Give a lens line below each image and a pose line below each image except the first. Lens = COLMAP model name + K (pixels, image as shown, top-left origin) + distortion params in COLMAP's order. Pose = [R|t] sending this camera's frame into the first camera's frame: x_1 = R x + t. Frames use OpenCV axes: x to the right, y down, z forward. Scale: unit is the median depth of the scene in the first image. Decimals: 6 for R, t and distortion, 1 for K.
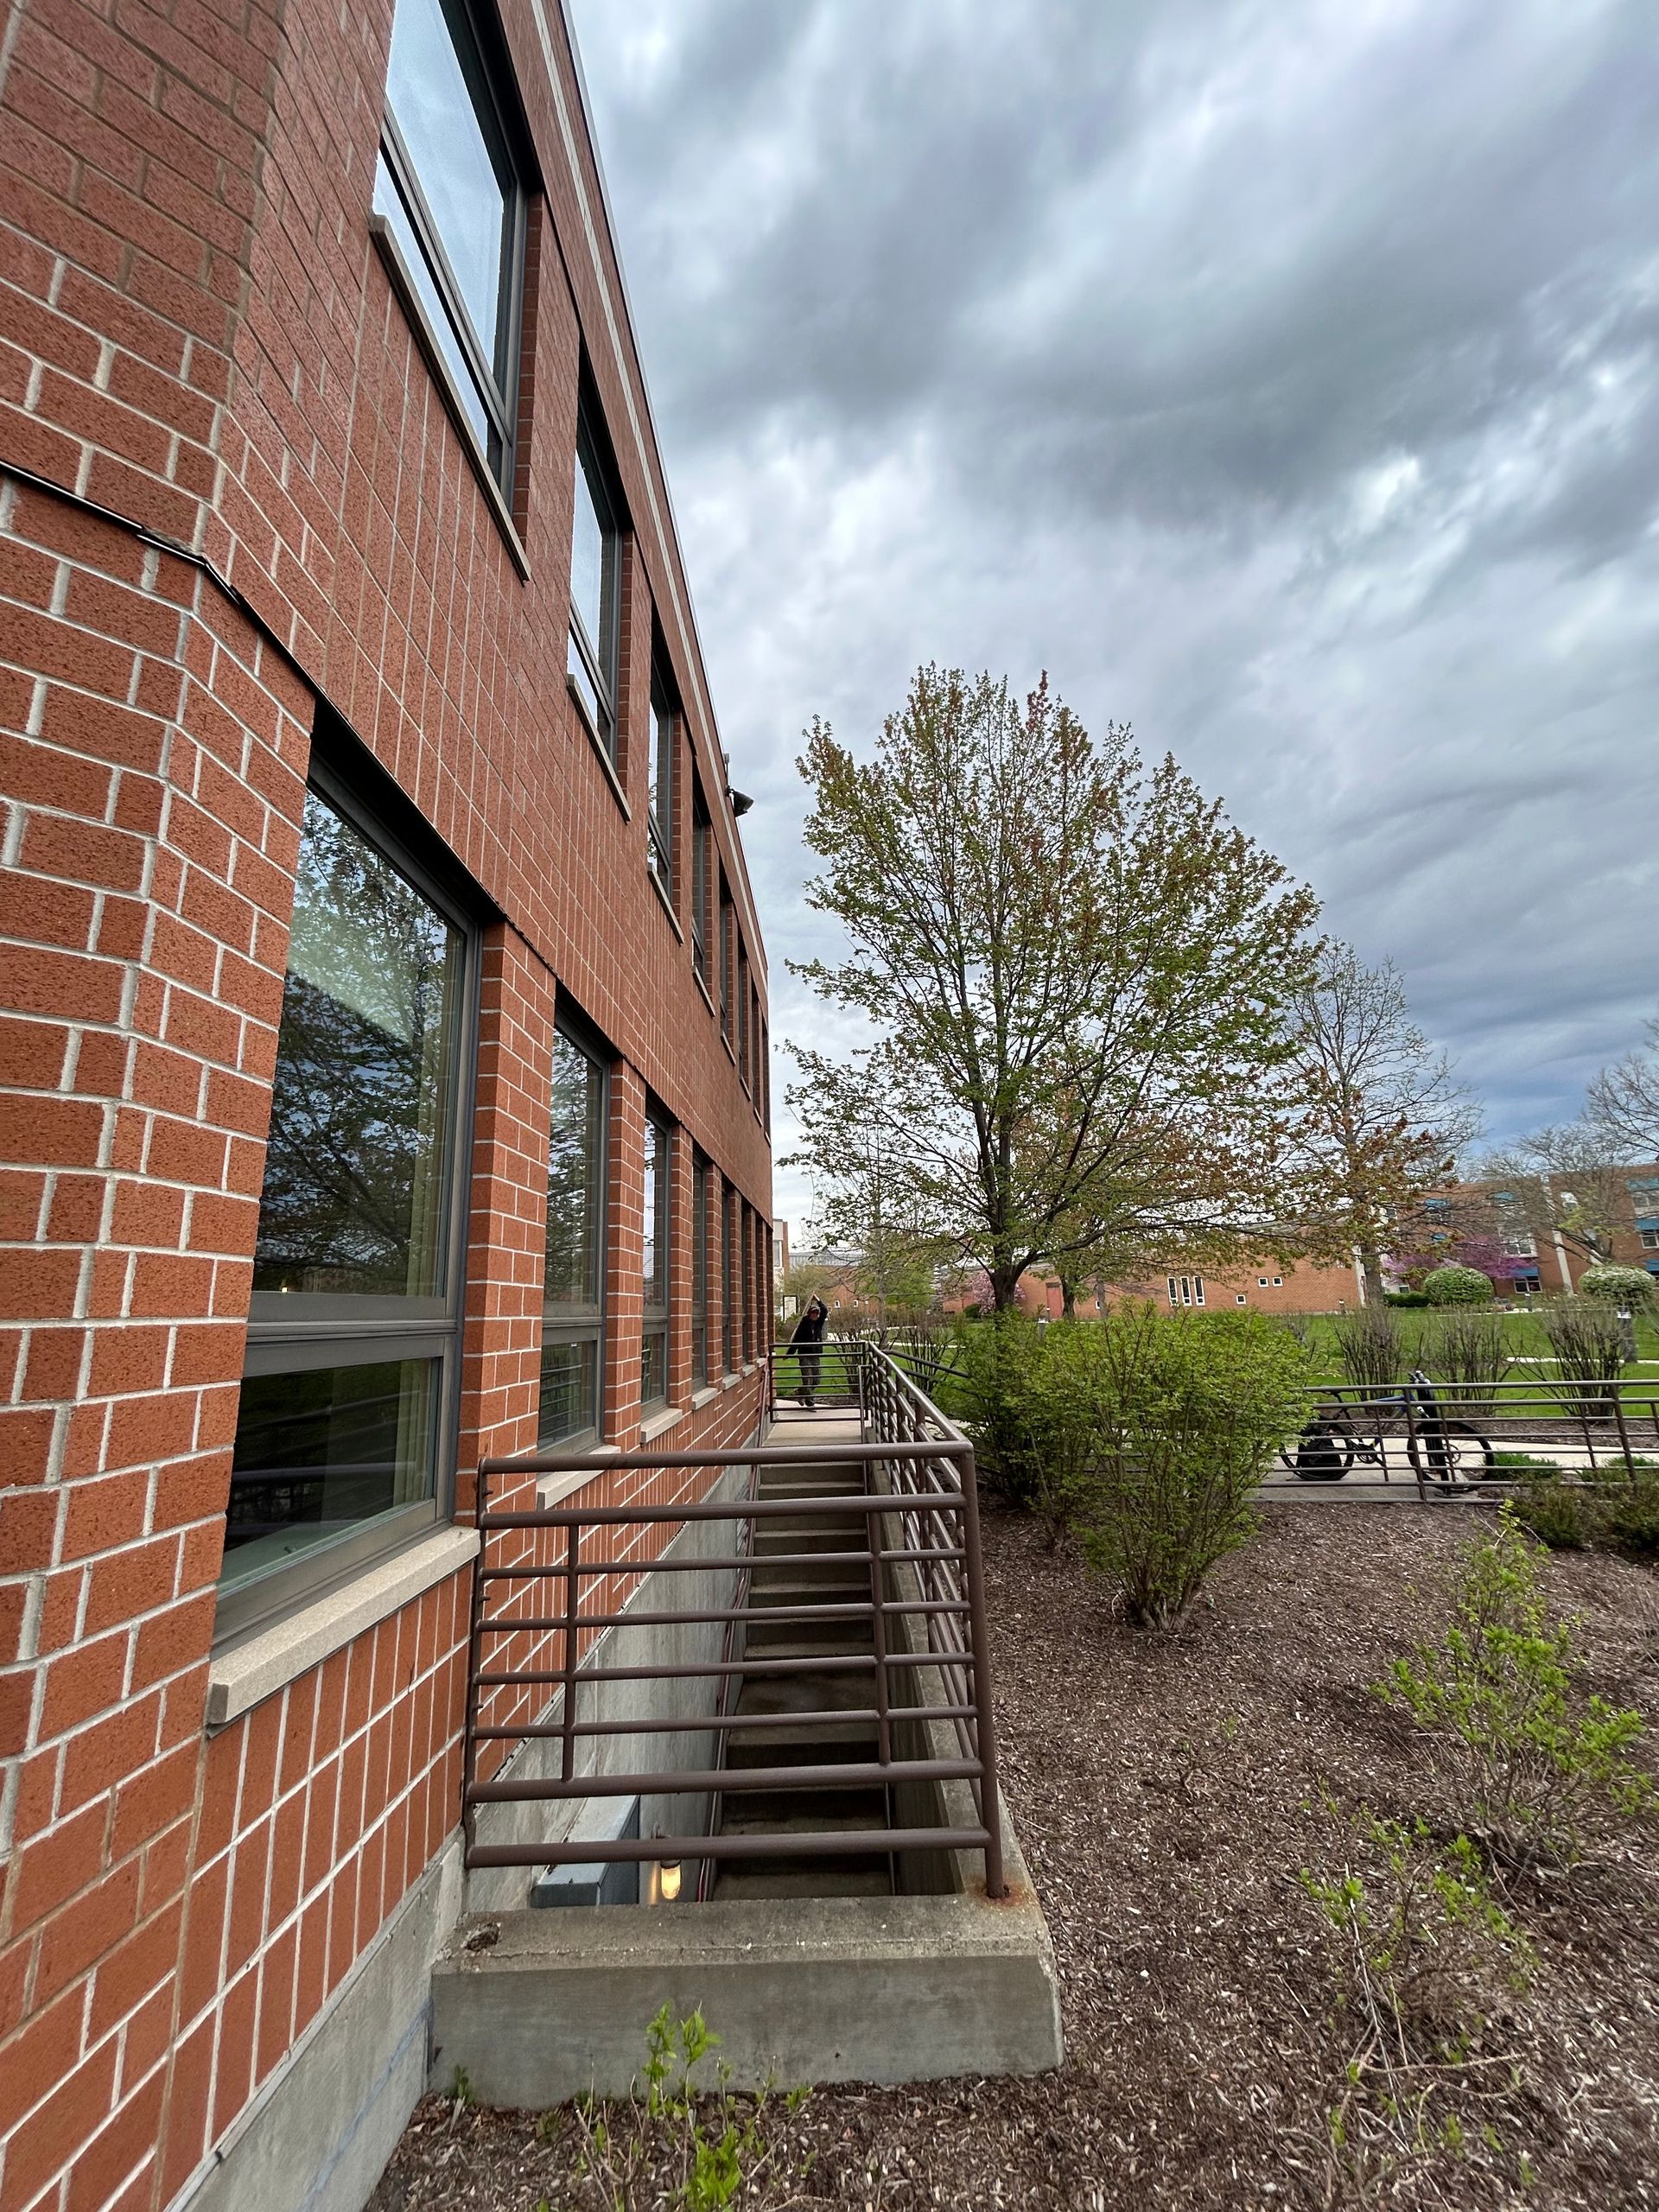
lens RADIAL K [[882.2, 0, 803.0], [0, 882.2, 1096.2], [0, 0, 1]] dist [-0.037872, -0.000078]
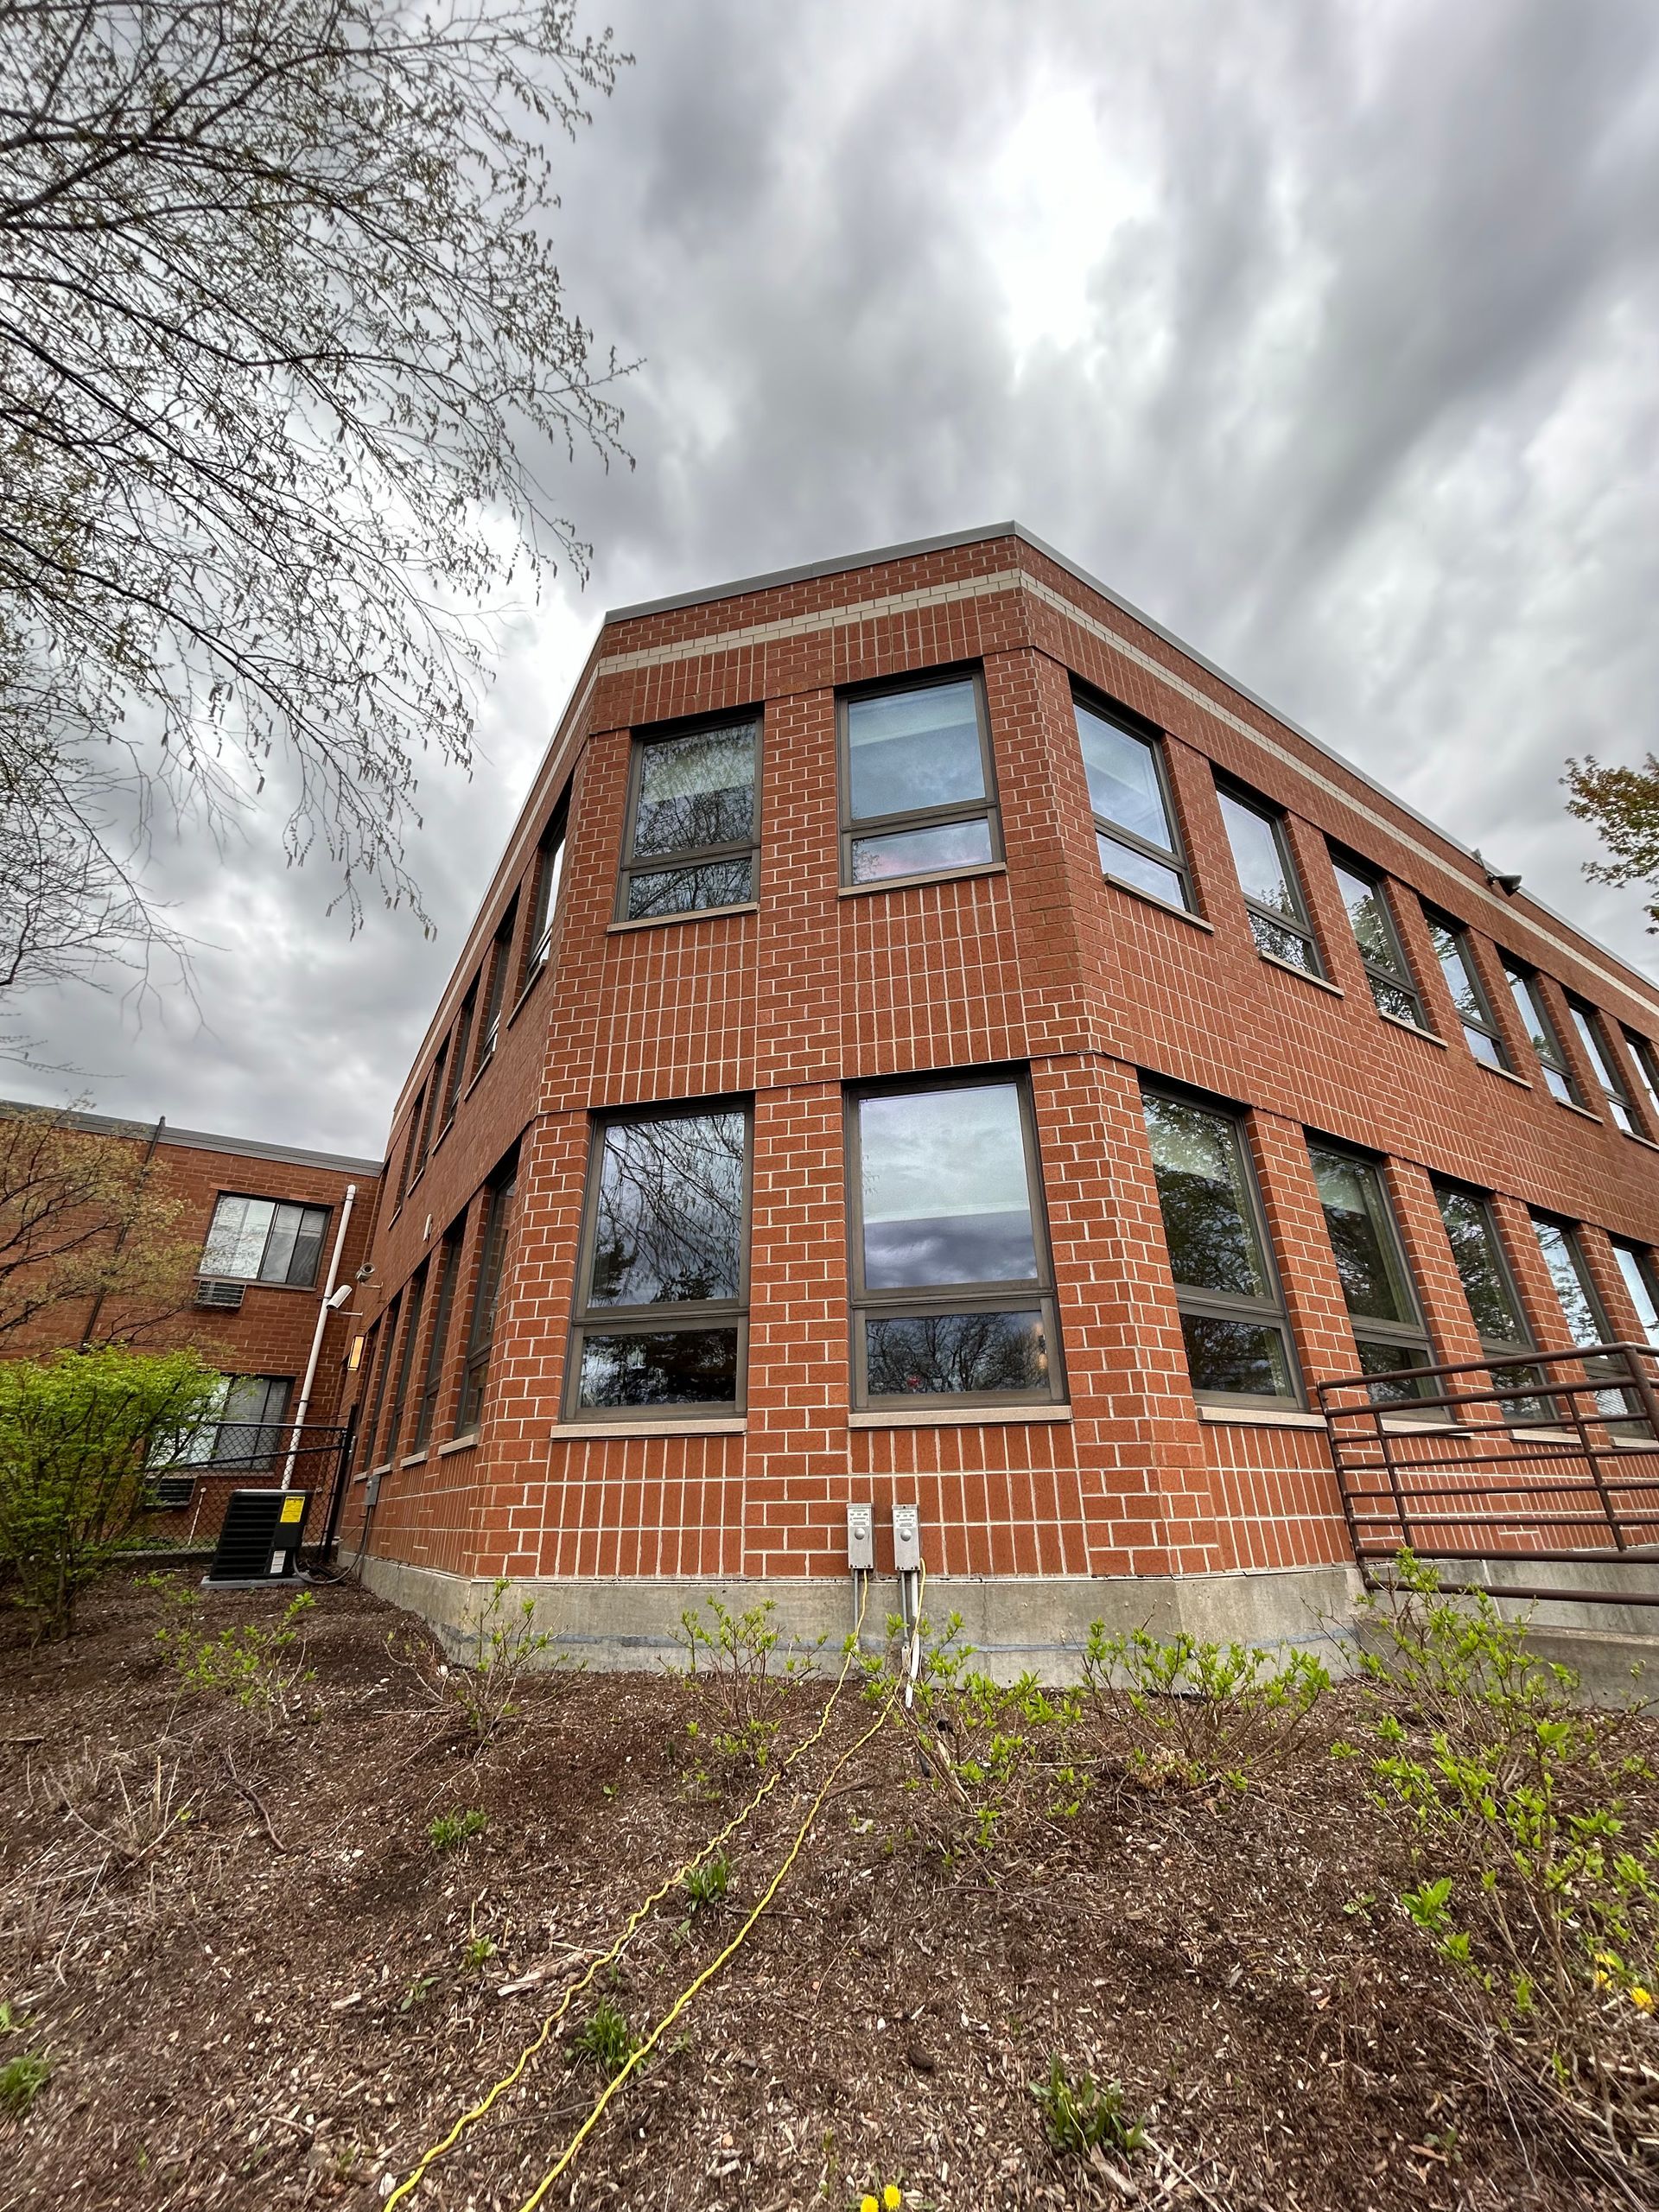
lens RADIAL K [[887.6, 0, 829.5], [0, 887.6, 1106.0], [0, 0, 1]] dist [-0.000658, 0.000328]
pose [[0.572645, -0.321398, -0.754175, 0.171258], [0.192052, 0.946940, -0.257722, 0.034643], [0.796990, 0.002742, 0.603986, -0.259383]]
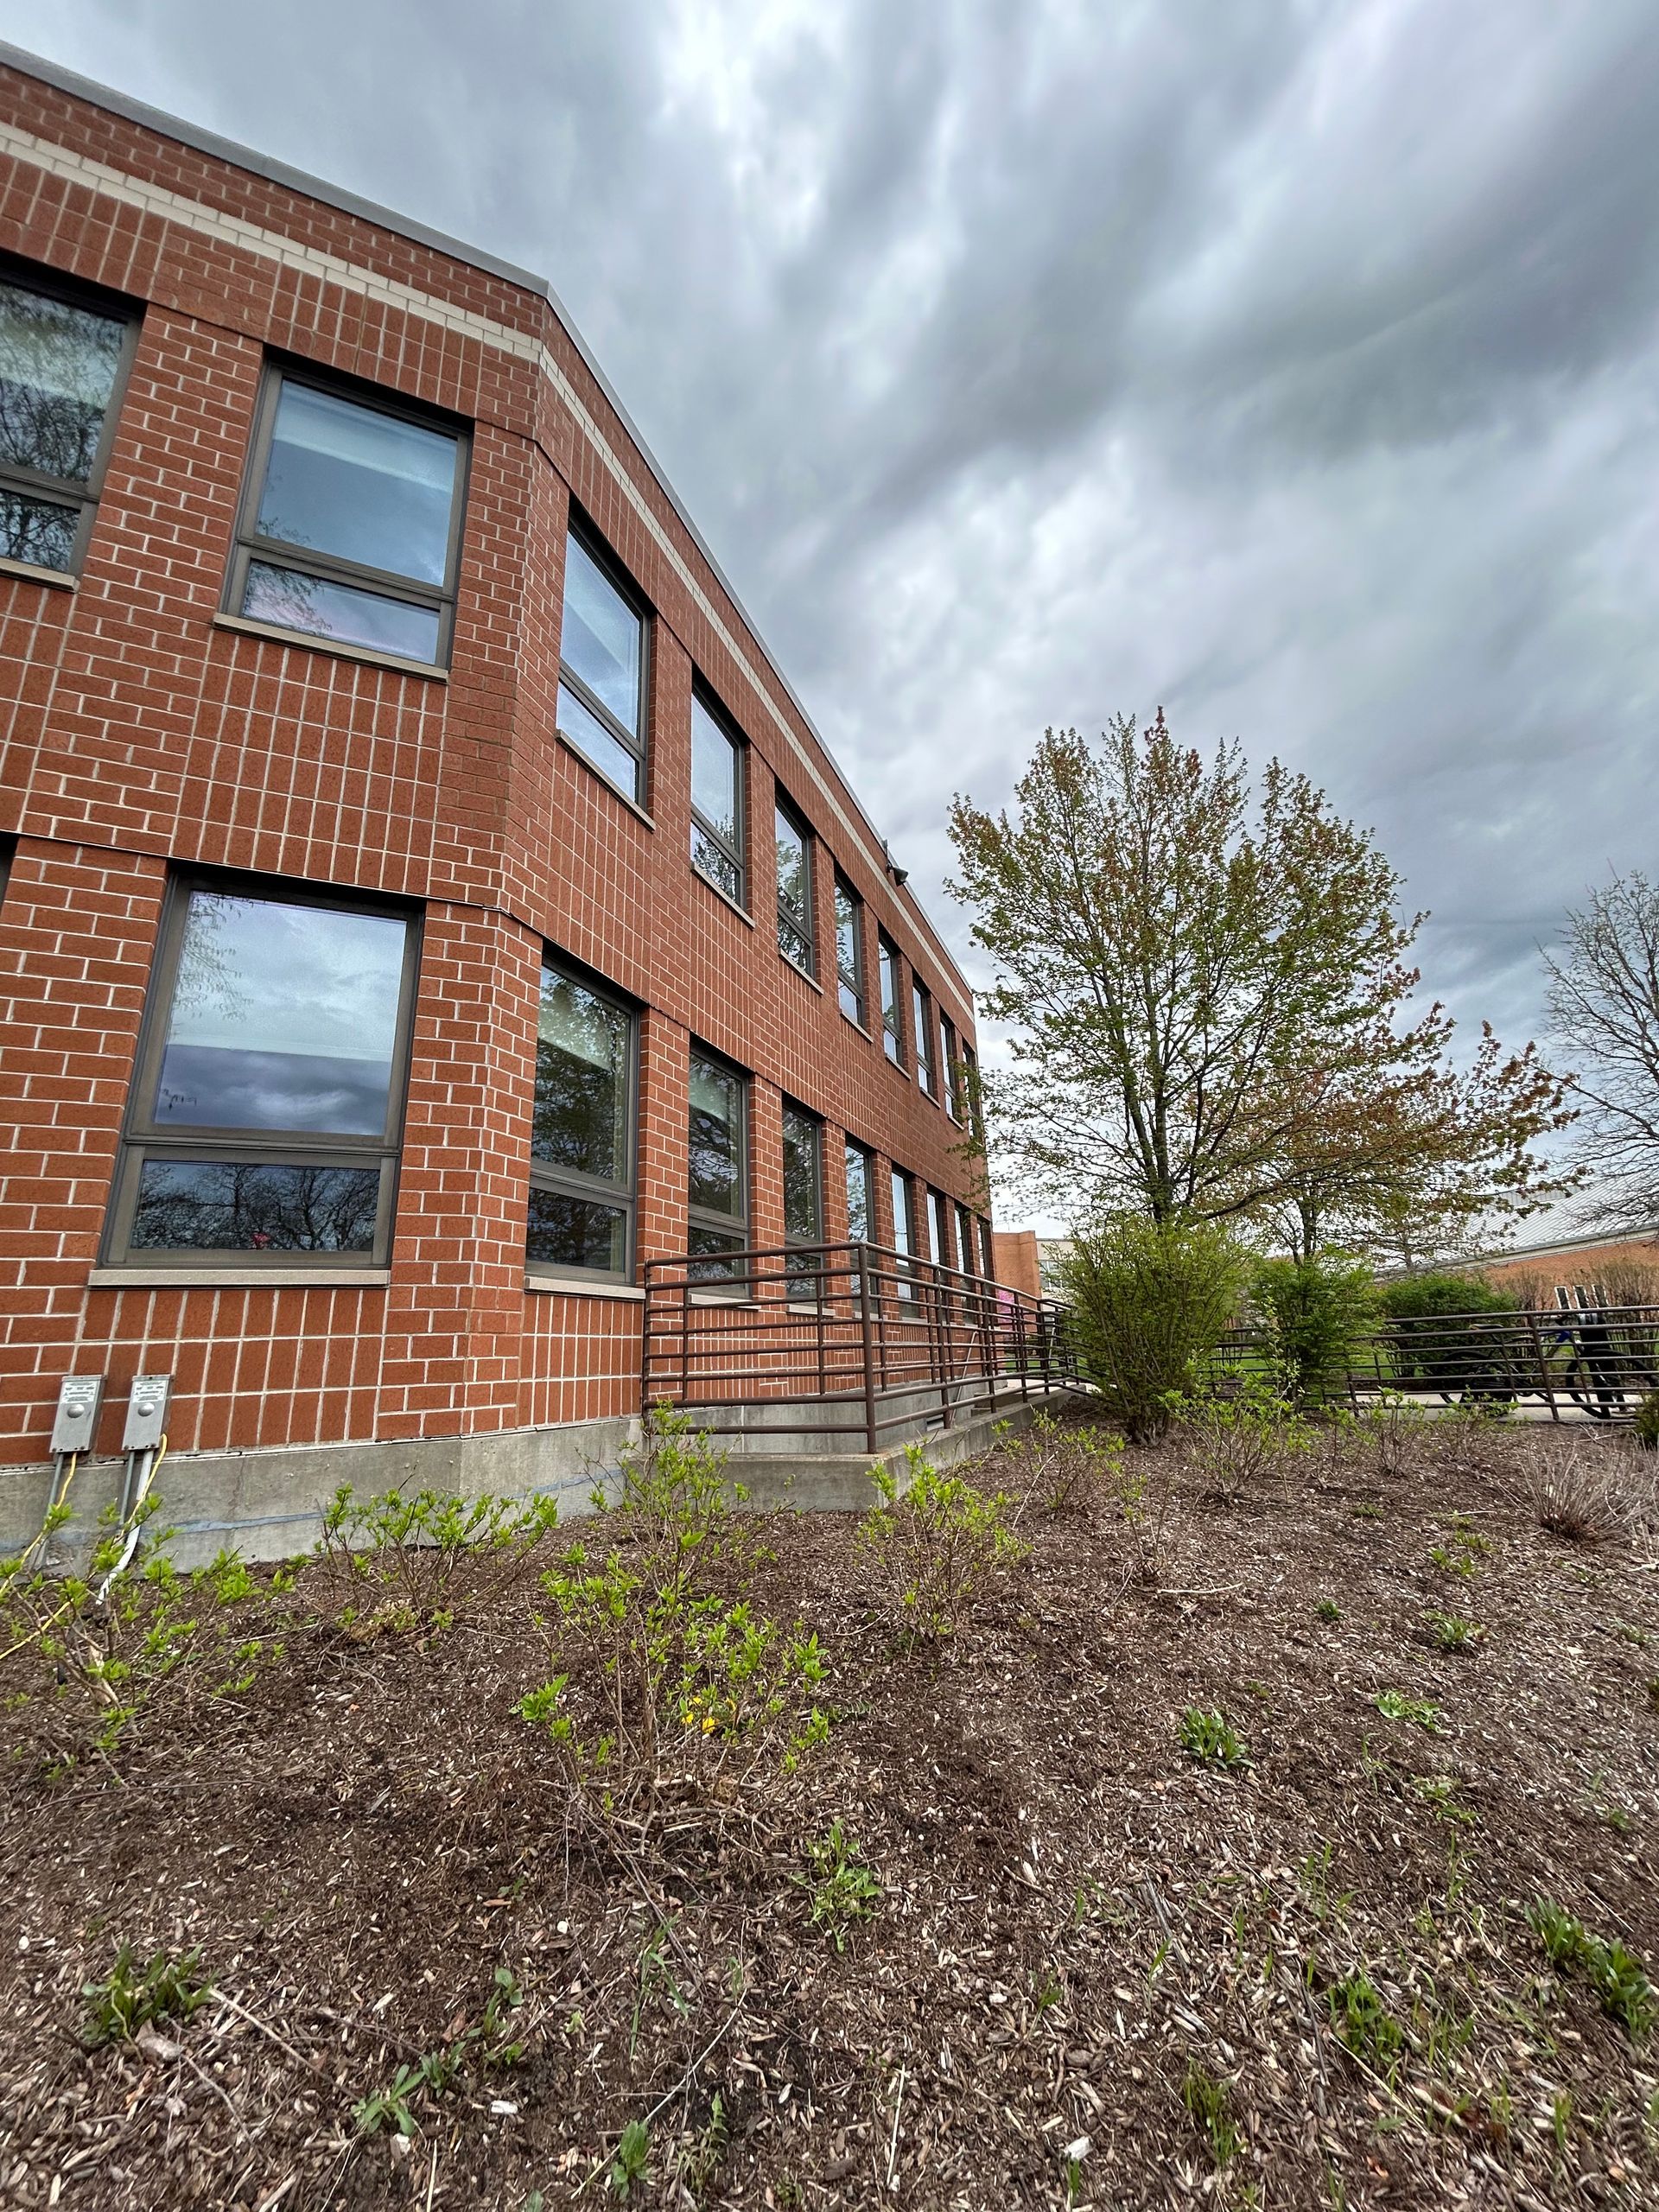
lens RADIAL K [[889.2, 0, 829.5], [0, 889.2, 1106.0], [0, 0, 1]] dist [0.000319, -0.000162]
pose [[0.948370, -0.091677, -0.303628, 0.187358], [0.083770, 0.995722, -0.038994, 0.041188], [0.305904, 0.011546, 0.951992, -0.233554]]
